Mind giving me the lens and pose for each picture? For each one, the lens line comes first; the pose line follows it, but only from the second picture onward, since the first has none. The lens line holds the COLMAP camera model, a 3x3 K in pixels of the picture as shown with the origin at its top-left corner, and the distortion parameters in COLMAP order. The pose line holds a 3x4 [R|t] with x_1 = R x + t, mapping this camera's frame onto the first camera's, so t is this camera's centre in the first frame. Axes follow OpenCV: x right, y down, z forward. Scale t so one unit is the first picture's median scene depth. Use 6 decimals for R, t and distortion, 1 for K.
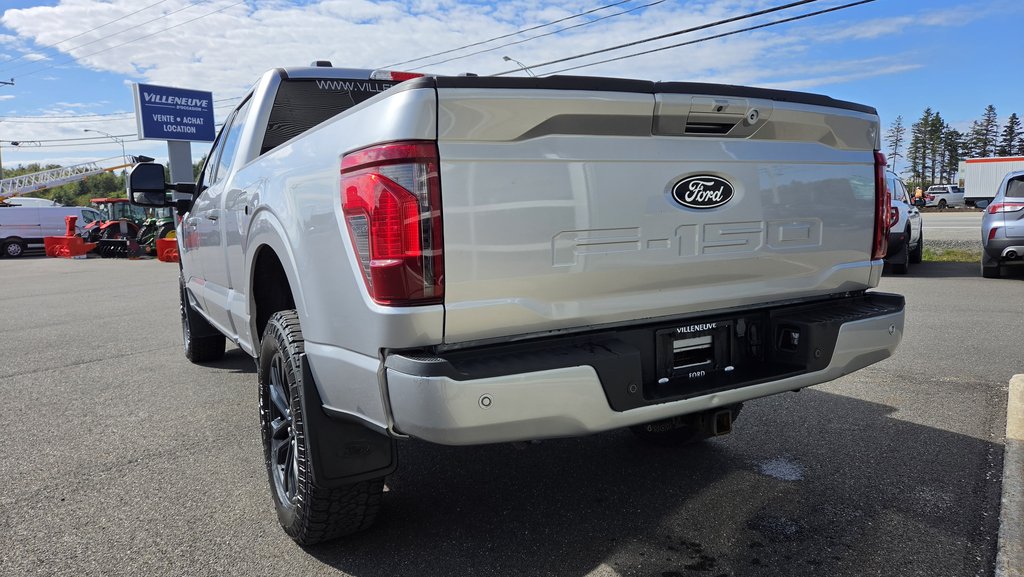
lens RADIAL K [[682.9, 0, 516.1], [0, 682.9, 278.9], [0, 0, 1]] dist [0.072334, -0.064349]
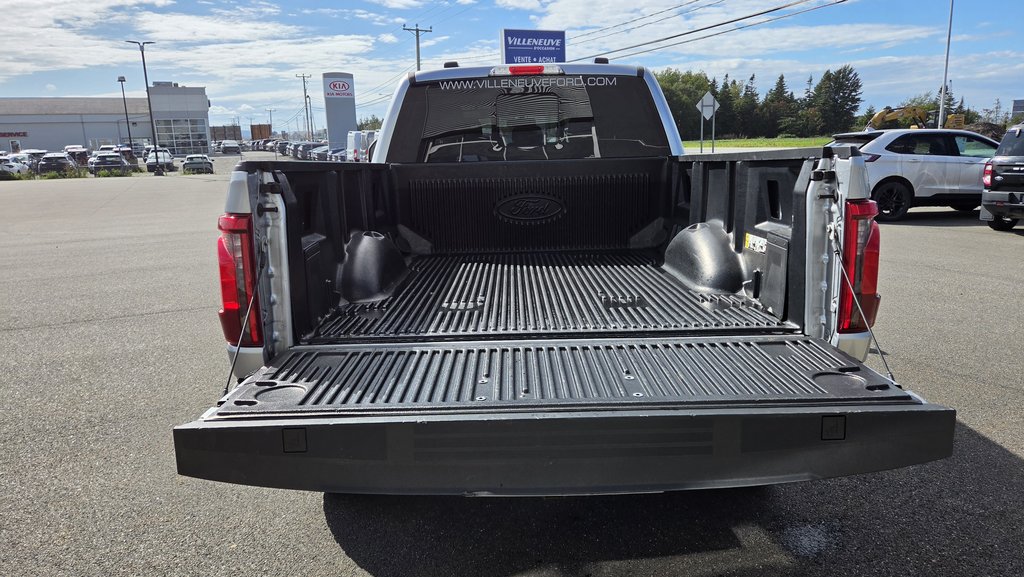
lens RADIAL K [[682.9, 0, 517.2], [0, 682.9, 284.6], [0, 0, 1]] dist [0.072334, -0.064349]
pose [[0.868272, 0.109465, -0.483861, 0.582415], [-0.052691, 0.990184, 0.129460, -0.172852], [0.493282, -0.086911, 0.865517, 0.118793]]
